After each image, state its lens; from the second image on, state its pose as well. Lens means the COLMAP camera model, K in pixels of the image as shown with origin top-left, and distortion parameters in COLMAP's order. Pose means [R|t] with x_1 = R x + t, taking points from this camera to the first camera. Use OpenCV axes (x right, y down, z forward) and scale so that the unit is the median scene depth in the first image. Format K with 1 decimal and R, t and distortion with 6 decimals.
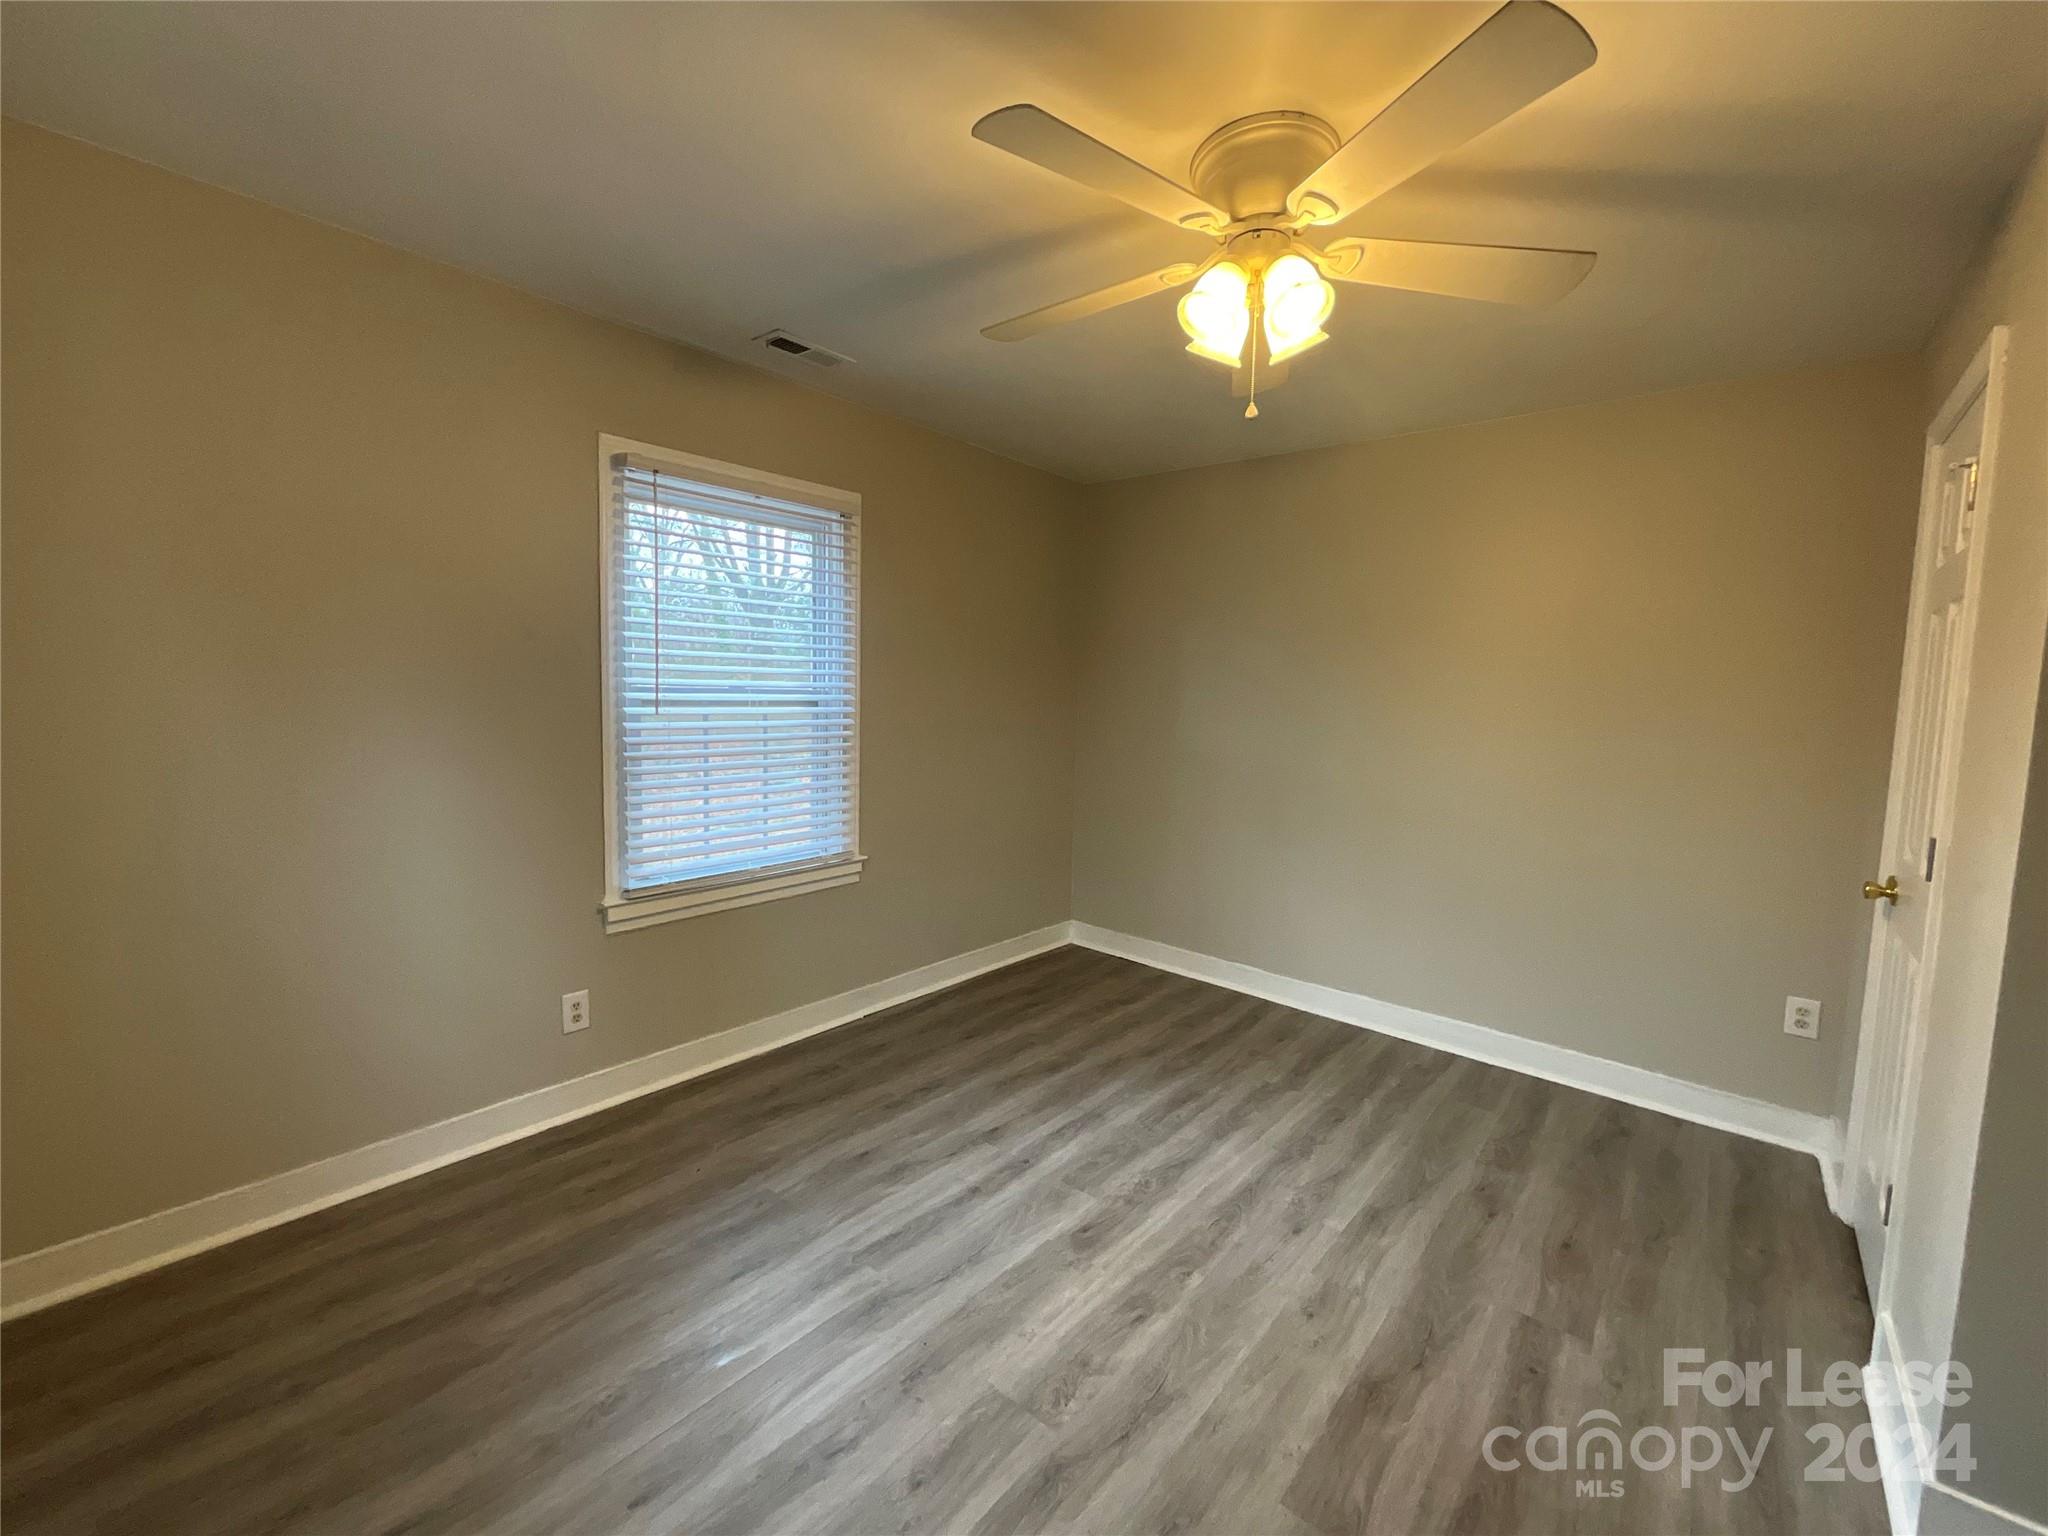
lens RADIAL K [[831.2, 0, 1029.4], [0, 831.2, 770.1], [0, 0, 1]] dist [0.000510, 0.000605]
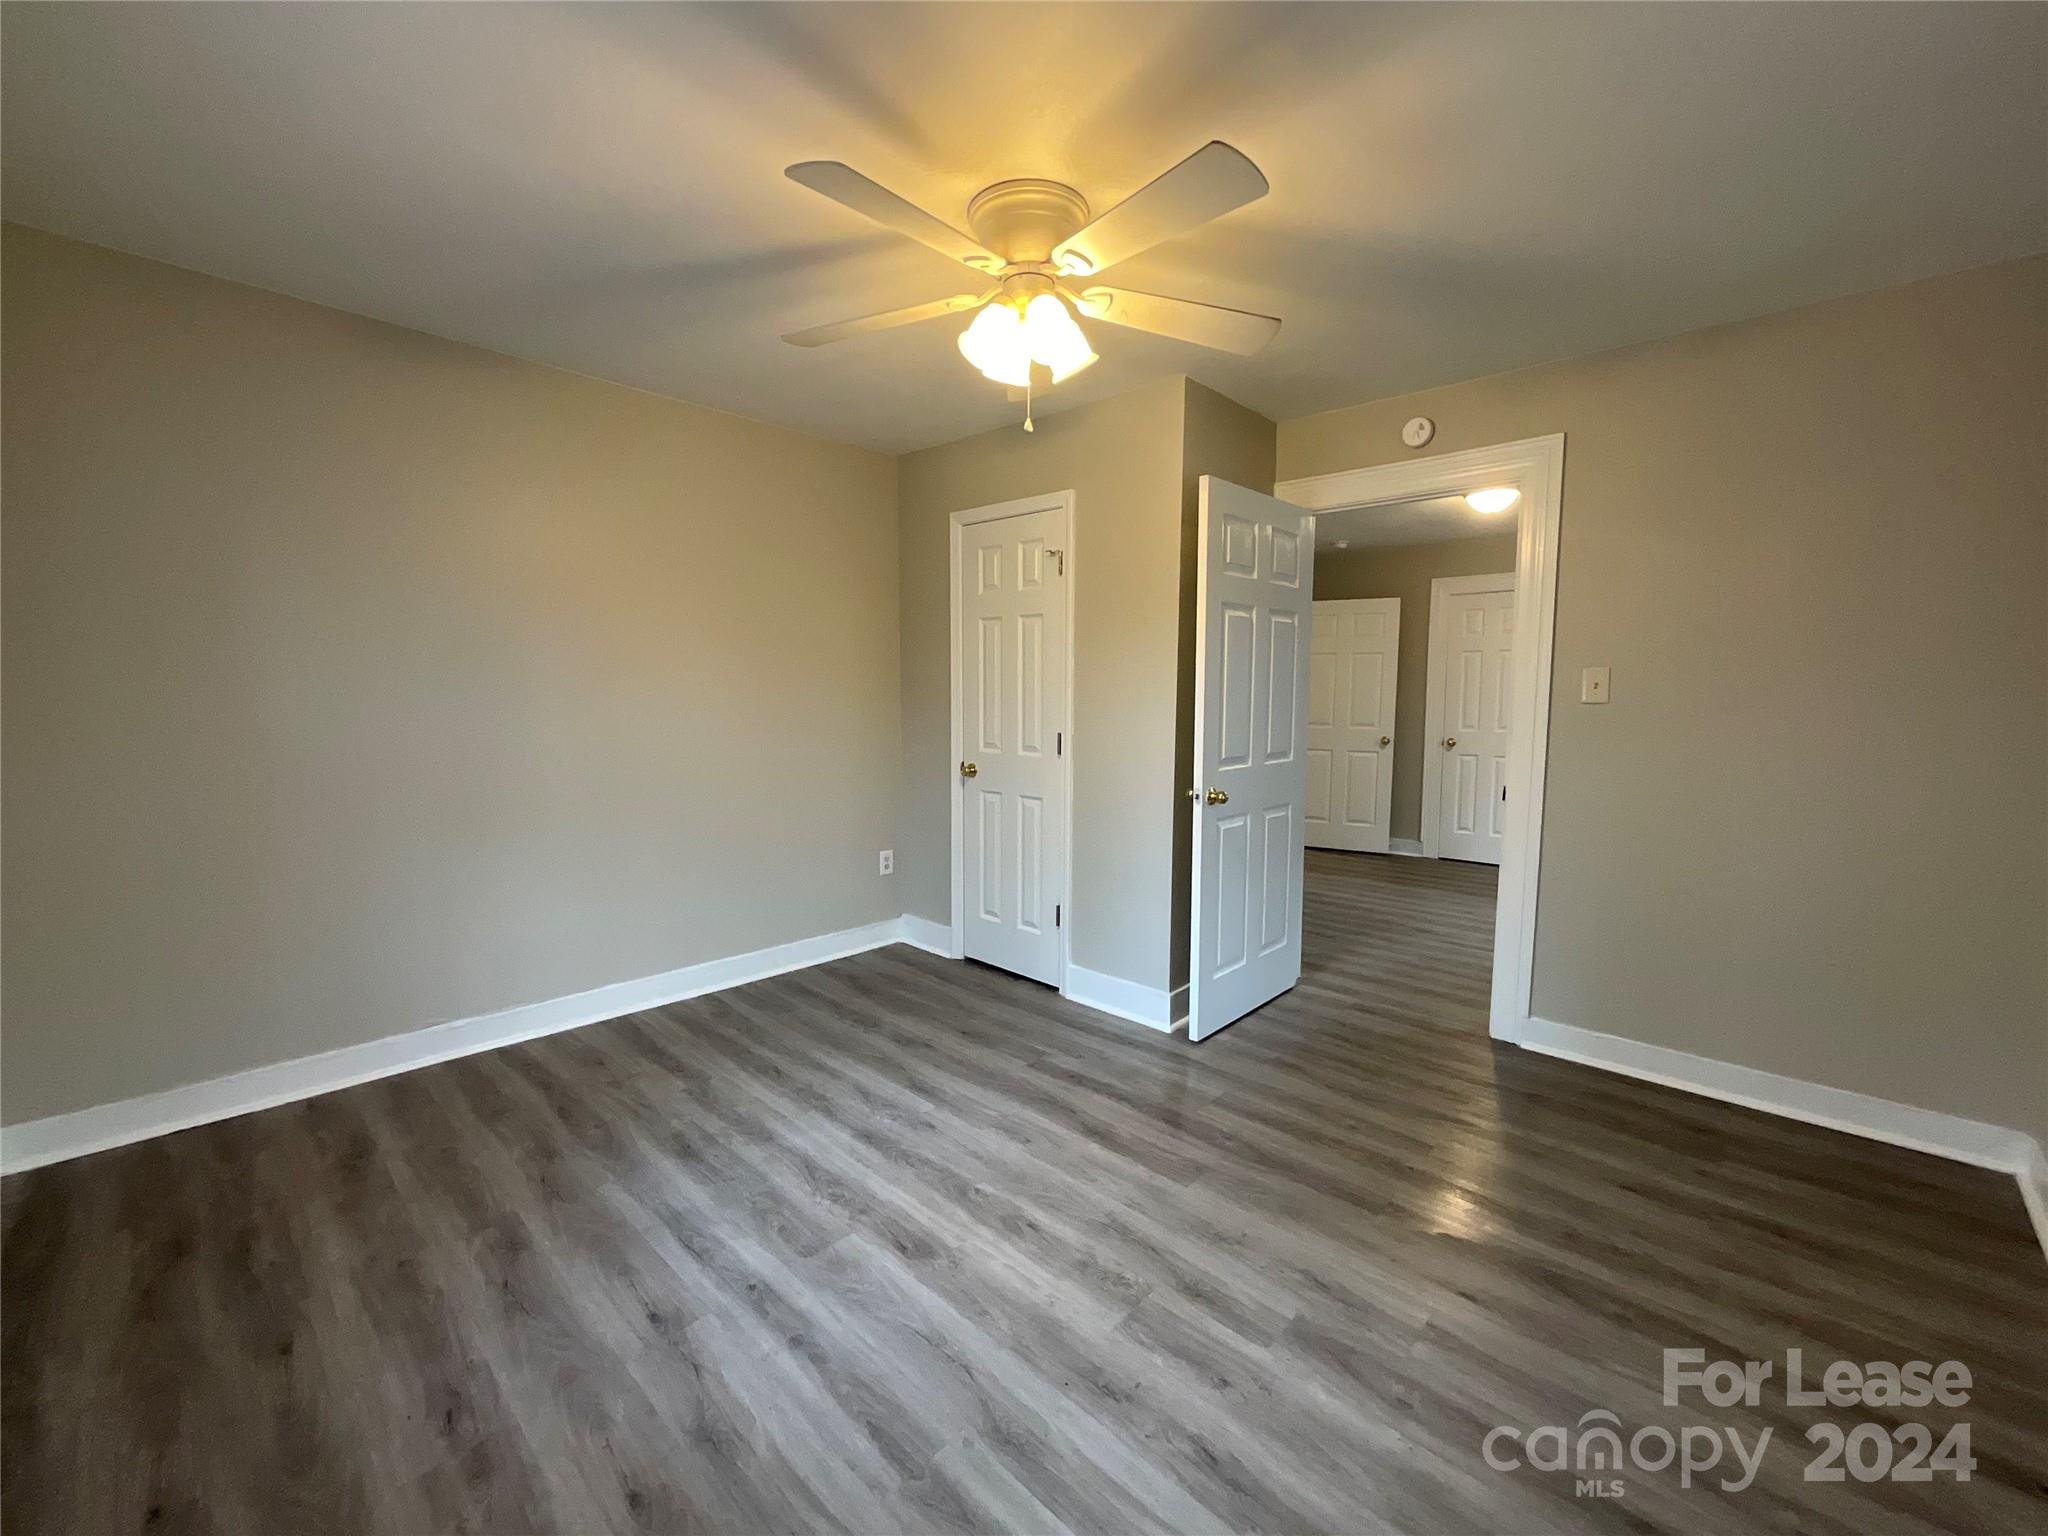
lens RADIAL K [[831.2, 0, 1029.4], [0, 831.2, 770.1], [0, 0, 1]] dist [0.000510, 0.000605]
pose [[0.048840, -0.133538, 0.989840, -0.648041], [0.081184, 0.988274, 0.129321, -0.067501], [-0.995502, 0.074043, 0.059108, 0.643404]]
